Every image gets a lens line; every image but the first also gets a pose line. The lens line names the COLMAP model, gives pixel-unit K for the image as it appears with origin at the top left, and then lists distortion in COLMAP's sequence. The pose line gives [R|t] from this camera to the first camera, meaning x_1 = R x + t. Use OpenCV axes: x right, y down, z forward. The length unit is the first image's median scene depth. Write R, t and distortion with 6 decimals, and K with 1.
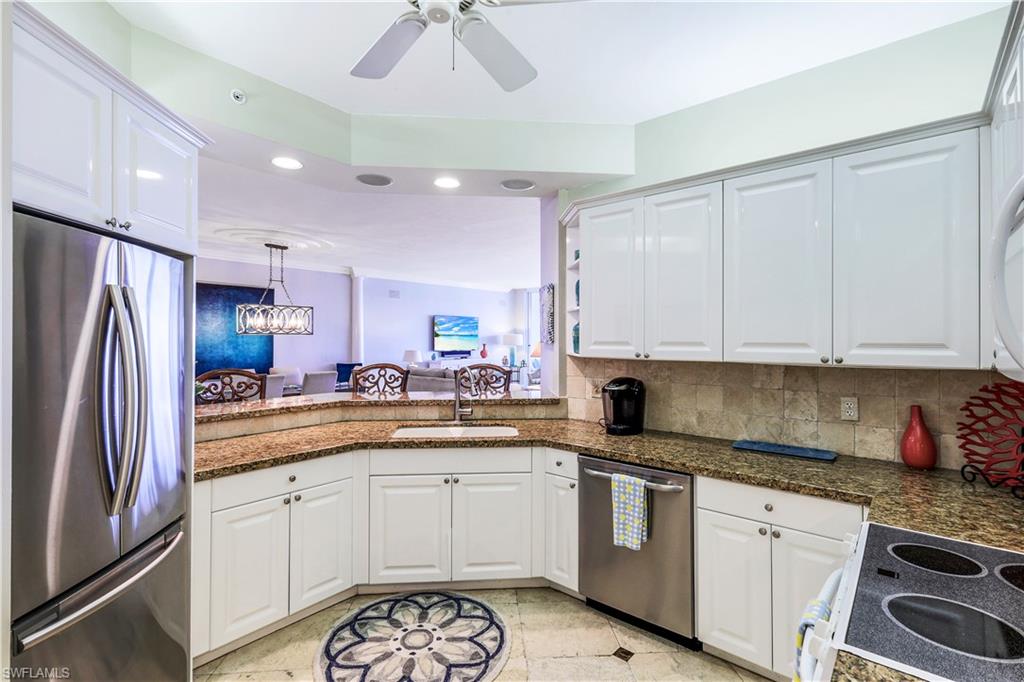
lens RADIAL K [[447.9, 0, 515.8], [0, 447.9, 339.2], [0, 0, 1]] dist [-0.009946, -0.000340]
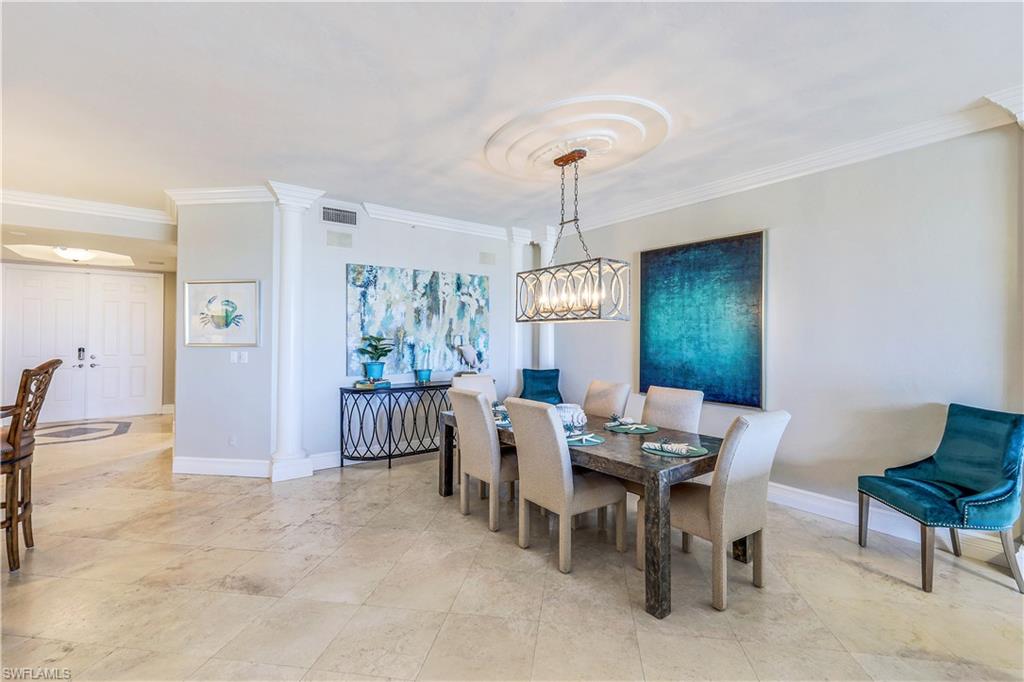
lens RADIAL K [[447.9, 0, 515.1], [0, 447.9, 335.7], [0, 0, 1]] dist [-0.009946, -0.000340]
pose [[-0.220943, -0.008425, -0.975250, 0.001756], [-0.005337, 0.999958, -0.007430, 0.006650], [0.975272, 0.003563, -0.220979, 0.671359]]
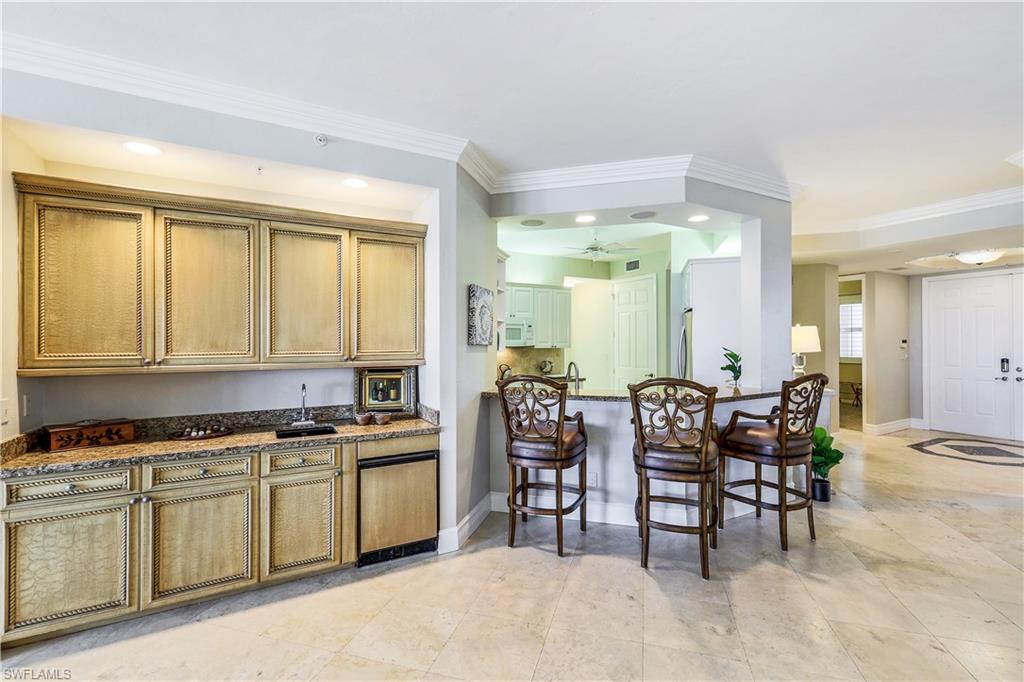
lens RADIAL K [[447.9, 0, 506.2], [0, 447.9, 339.4], [0, 0, 1]] dist [-0.009946, -0.000340]
pose [[-0.933933, -0.003903, 0.357428, -0.140878], [-0.004223, 0.999991, -0.000115, -0.002553], [-0.357424, -0.001617, -0.933941, 0.685897]]
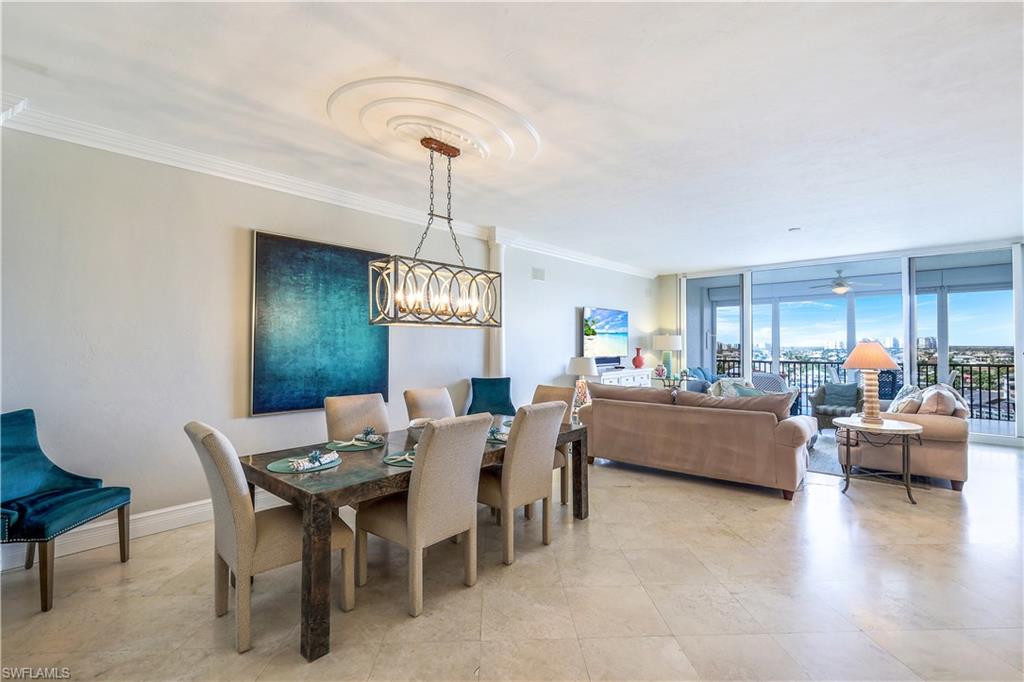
lens RADIAL K [[447.9, 0, 519.3], [0, 447.9, 341.8], [0, 0, 1]] dist [-0.009946, -0.000340]
pose [[0.998891, -0.001266, -0.047062, -0.271072], [0.000961, 0.999978, -0.006489, 0.006069], [0.047069, 0.006436, 0.998871, 0.326803]]
